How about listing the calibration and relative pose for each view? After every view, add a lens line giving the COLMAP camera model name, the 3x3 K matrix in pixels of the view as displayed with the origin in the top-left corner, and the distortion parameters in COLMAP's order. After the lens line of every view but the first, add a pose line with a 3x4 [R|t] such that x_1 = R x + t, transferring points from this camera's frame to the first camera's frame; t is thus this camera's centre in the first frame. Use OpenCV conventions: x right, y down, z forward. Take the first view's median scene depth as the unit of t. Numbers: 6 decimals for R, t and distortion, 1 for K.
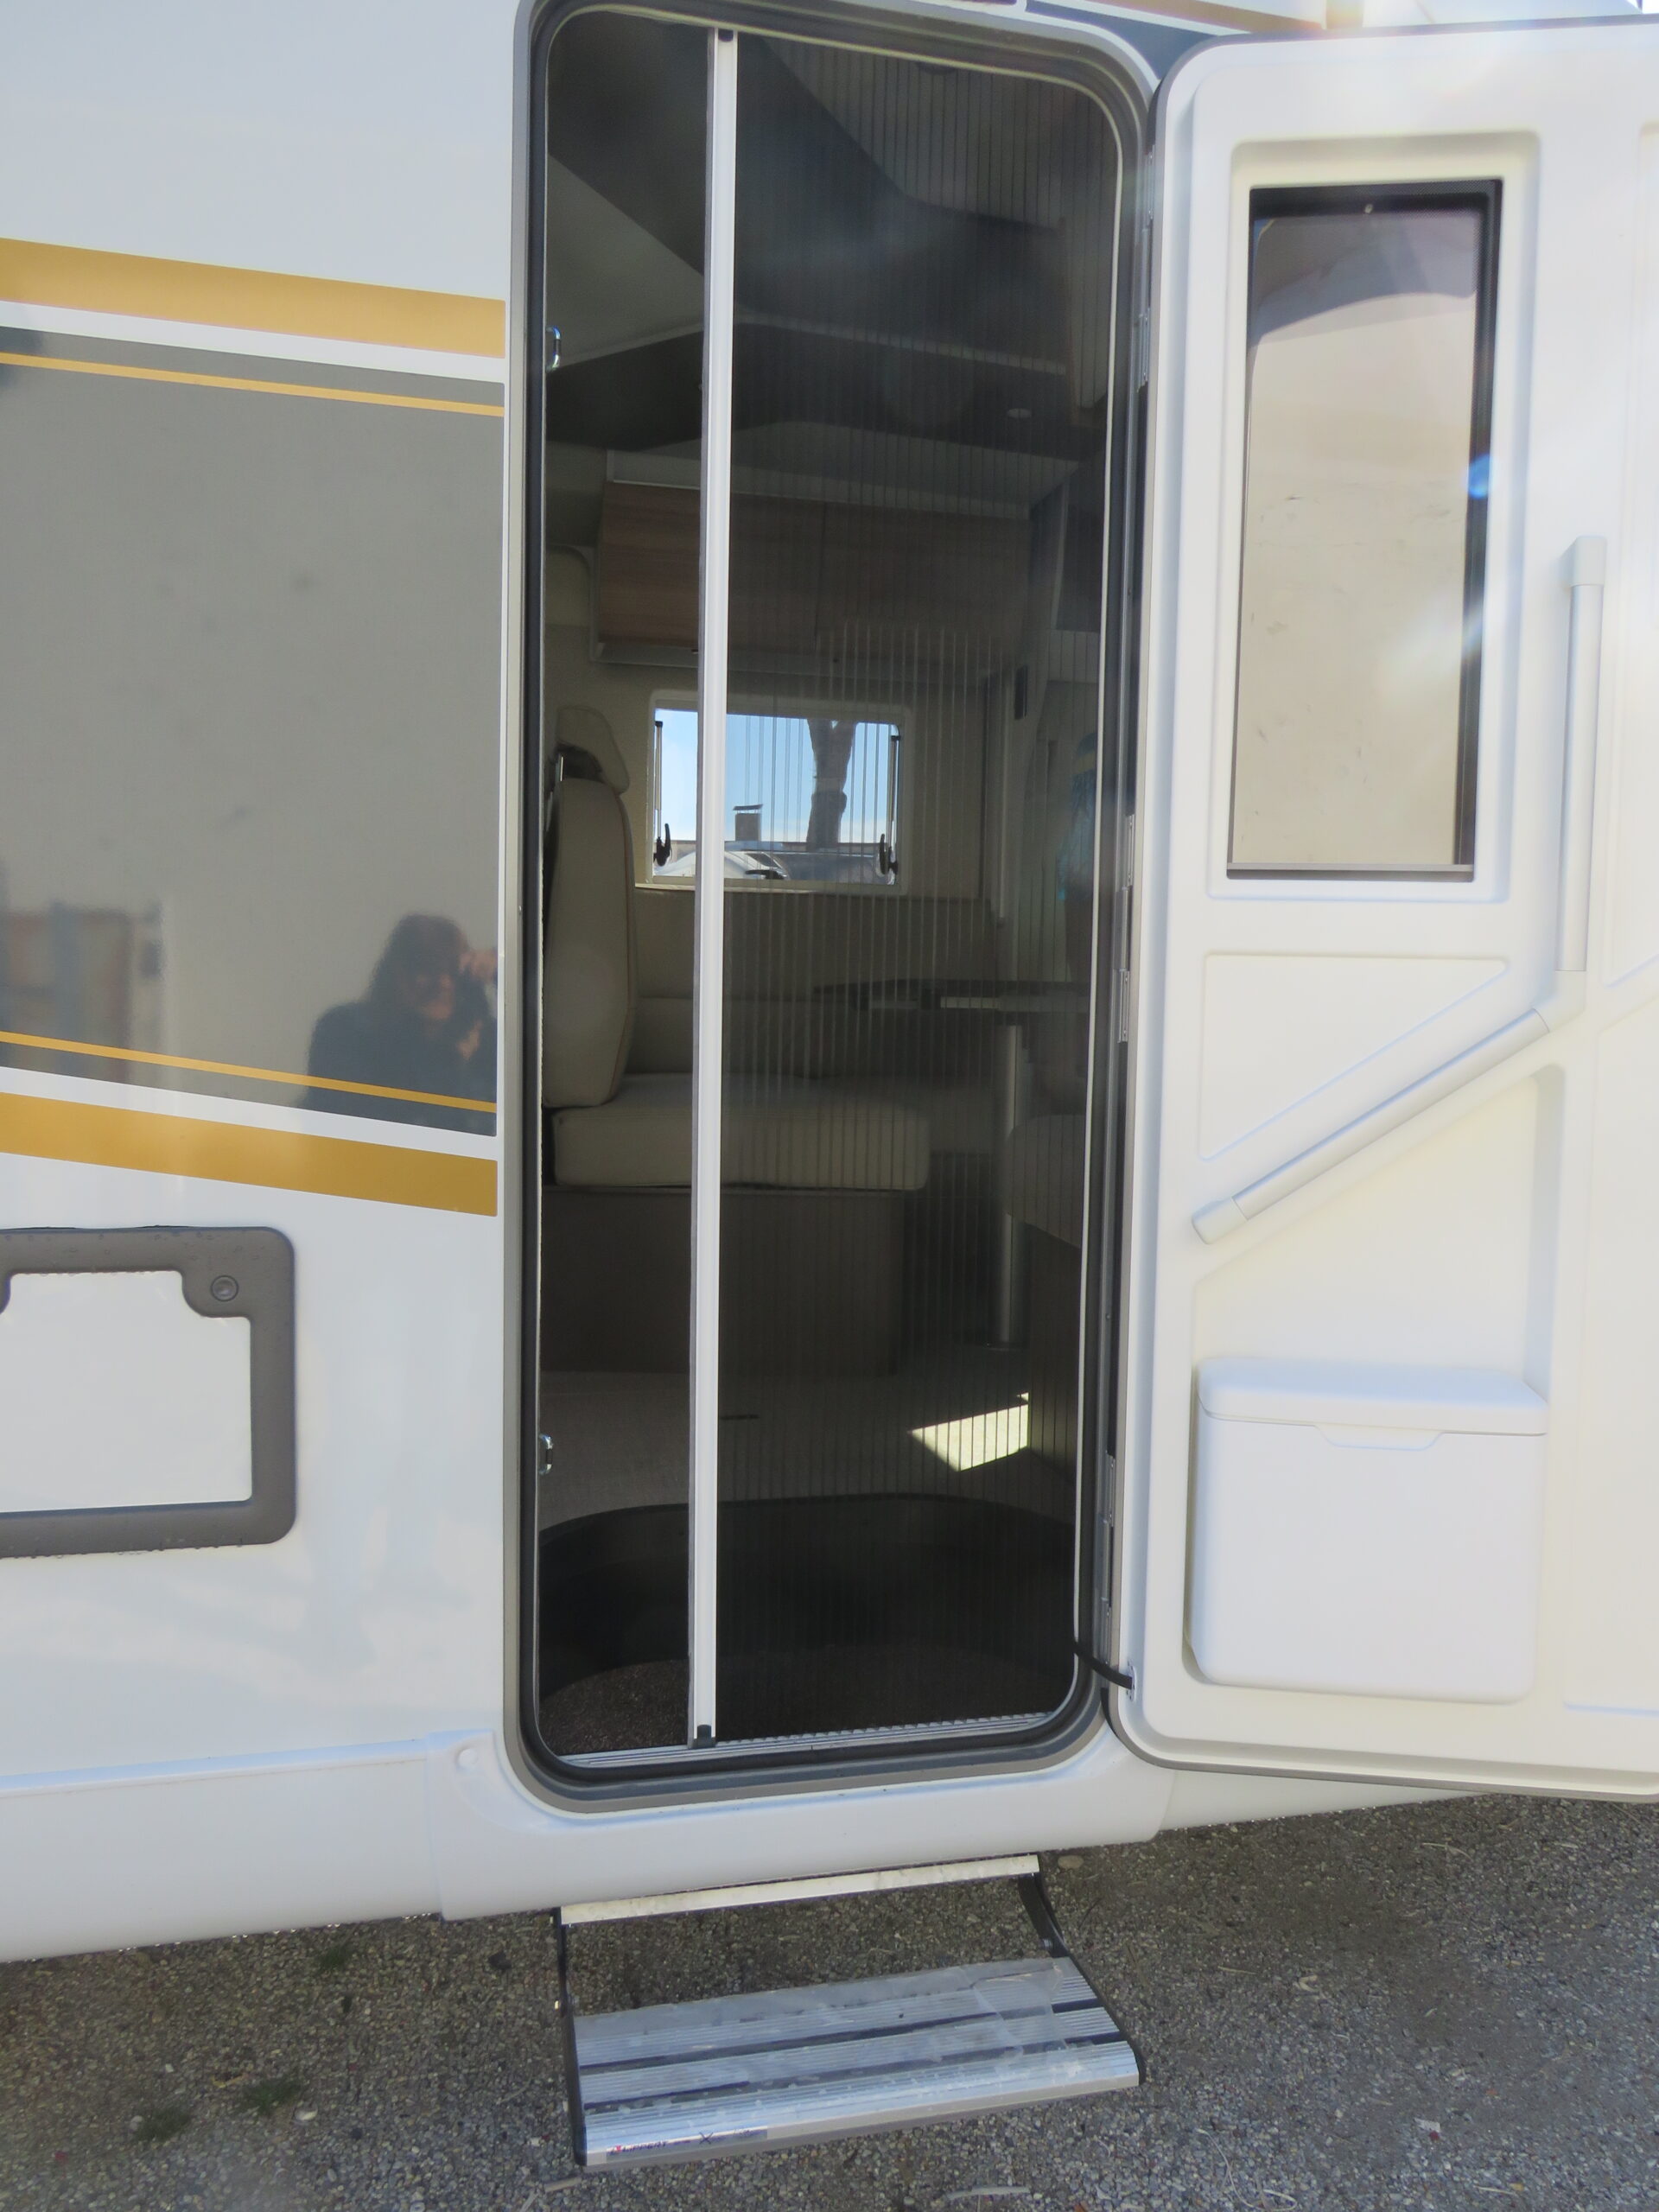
lens RADIAL K [[1553.7, 0, 837.8], [0, 1553.7, 1107.8], [0, 0, 1]] dist [-0.017484, -0.000061]
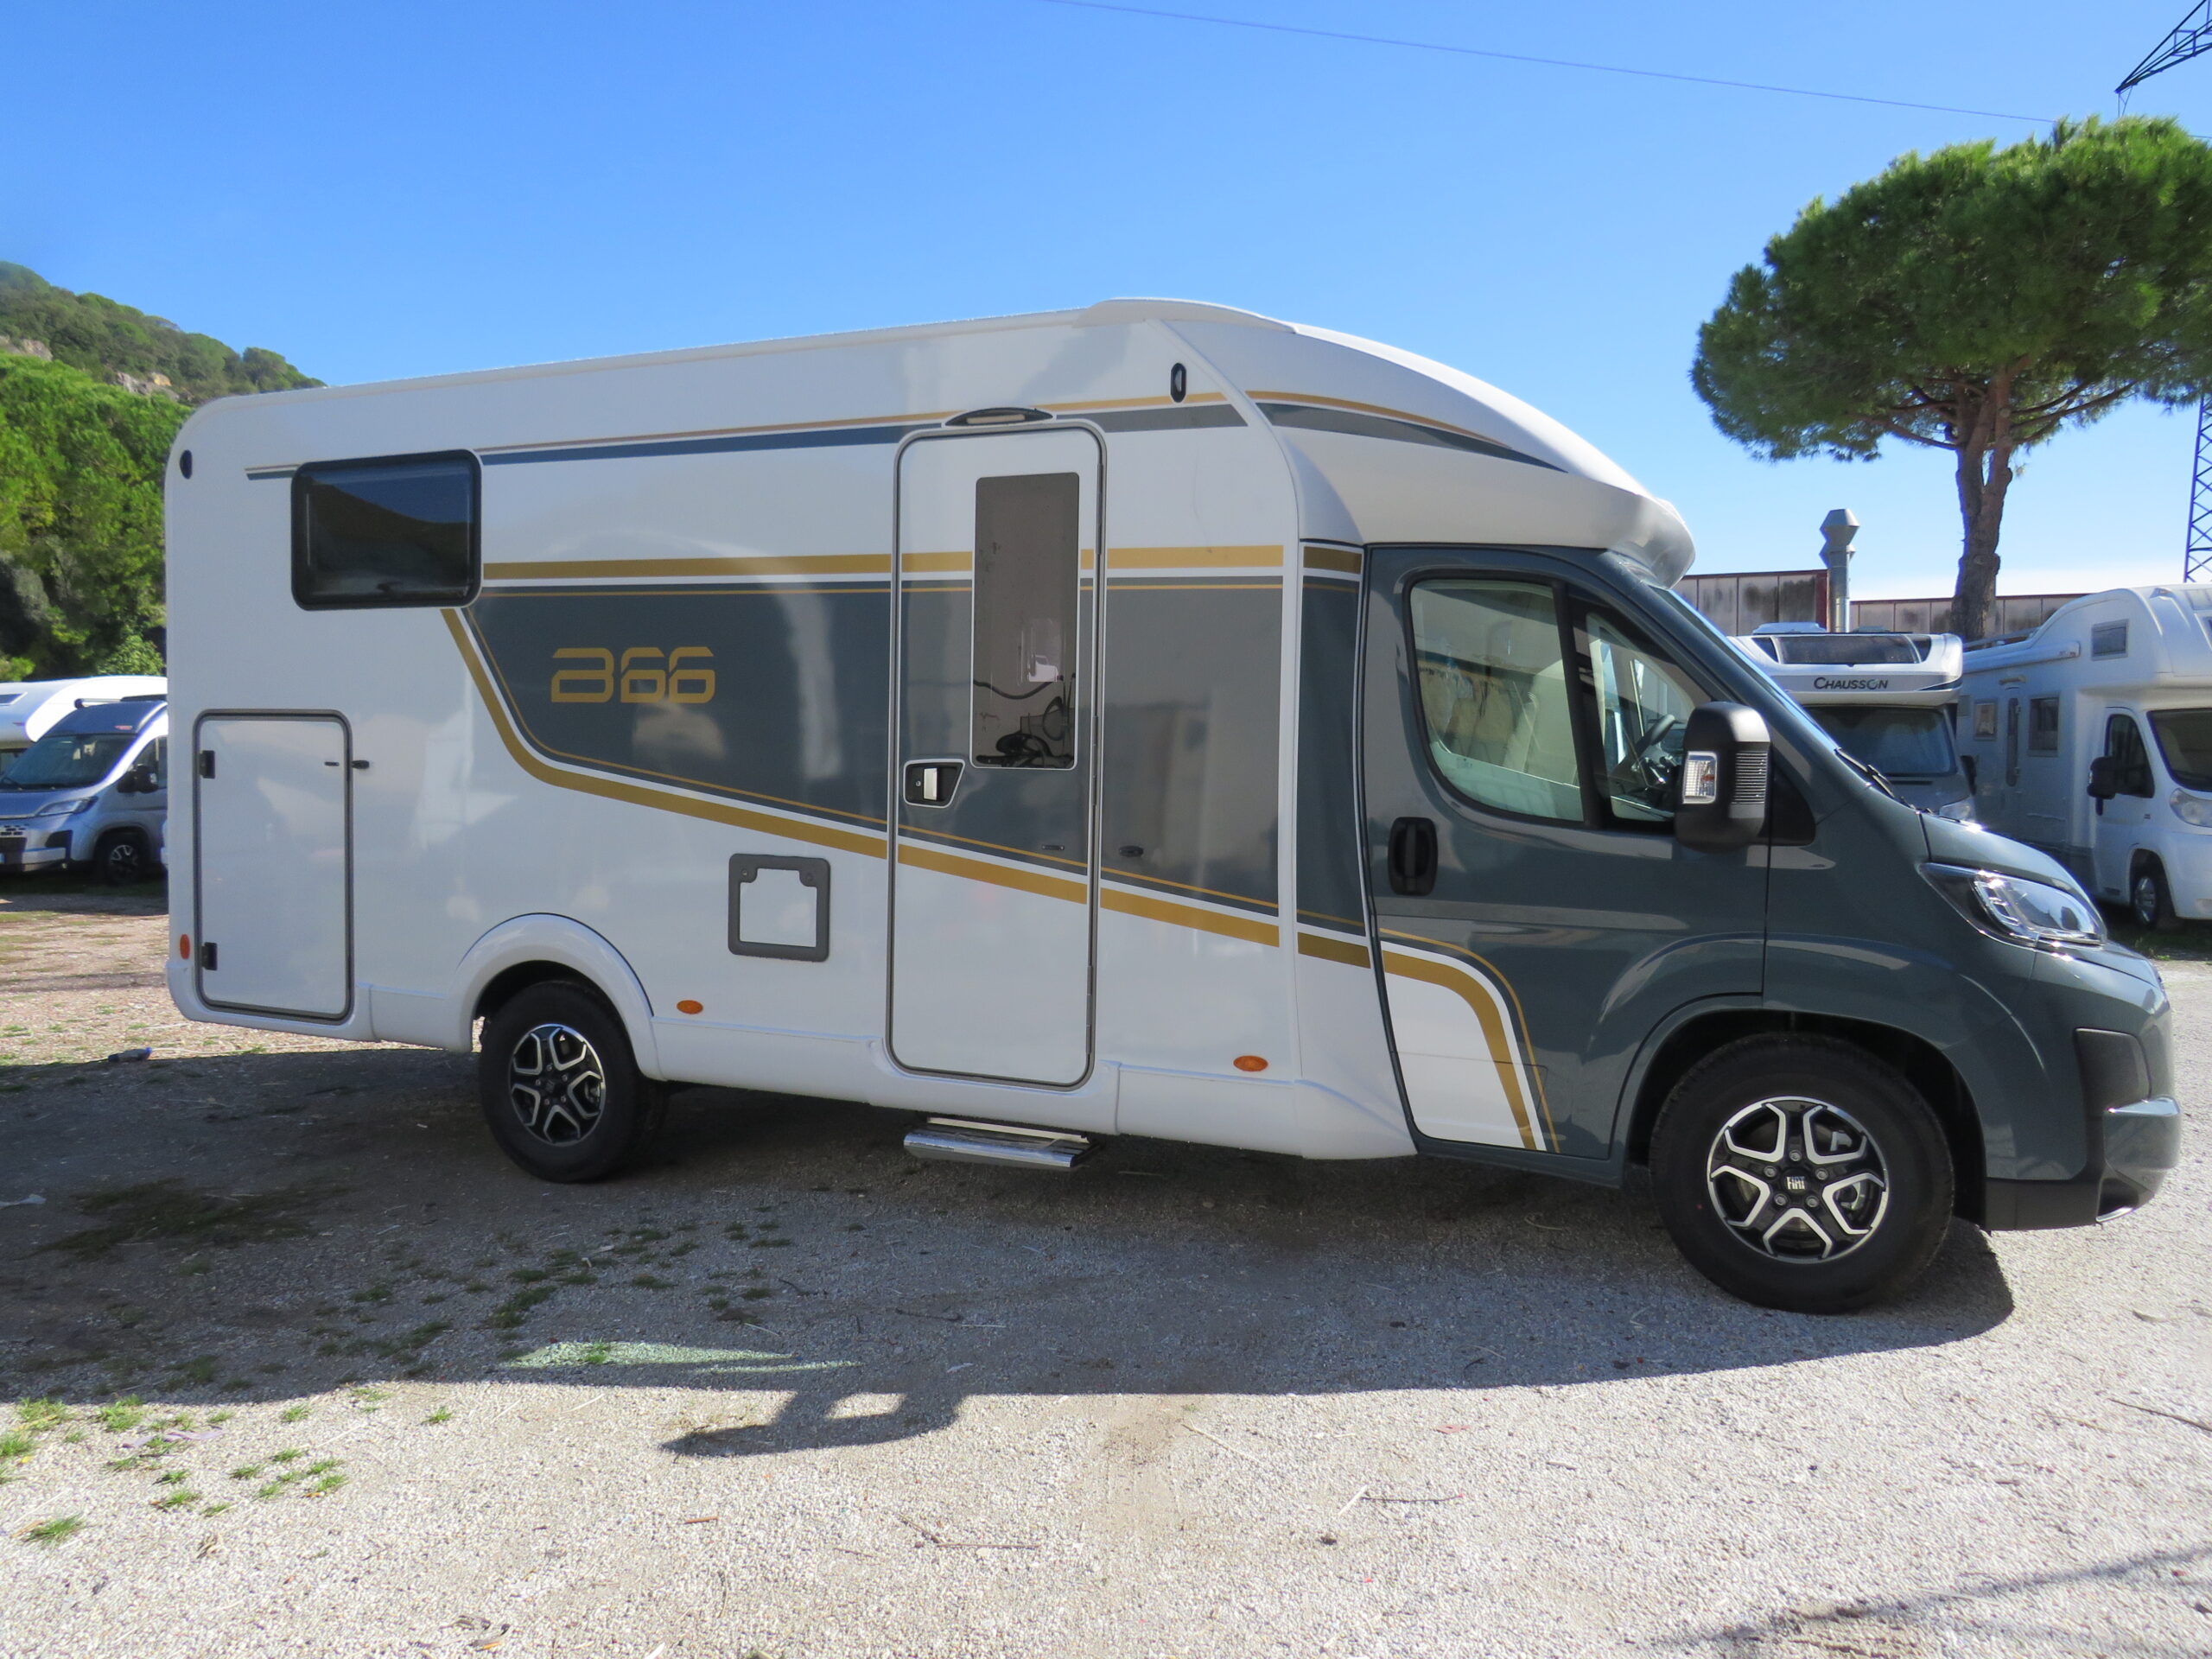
lens RADIAL K [[1553.7, 0, 1112.6], [0, 1553.7, 834.6], [0, 0, 1]] dist [-0.017484, -0.000061]
pose [[0.815047, 0.034570, -0.578363, 1.860640], [-0.044962, 0.998982, -0.003651, 0.014671], [0.577648, 0.028980, 0.815771, -1.170017]]
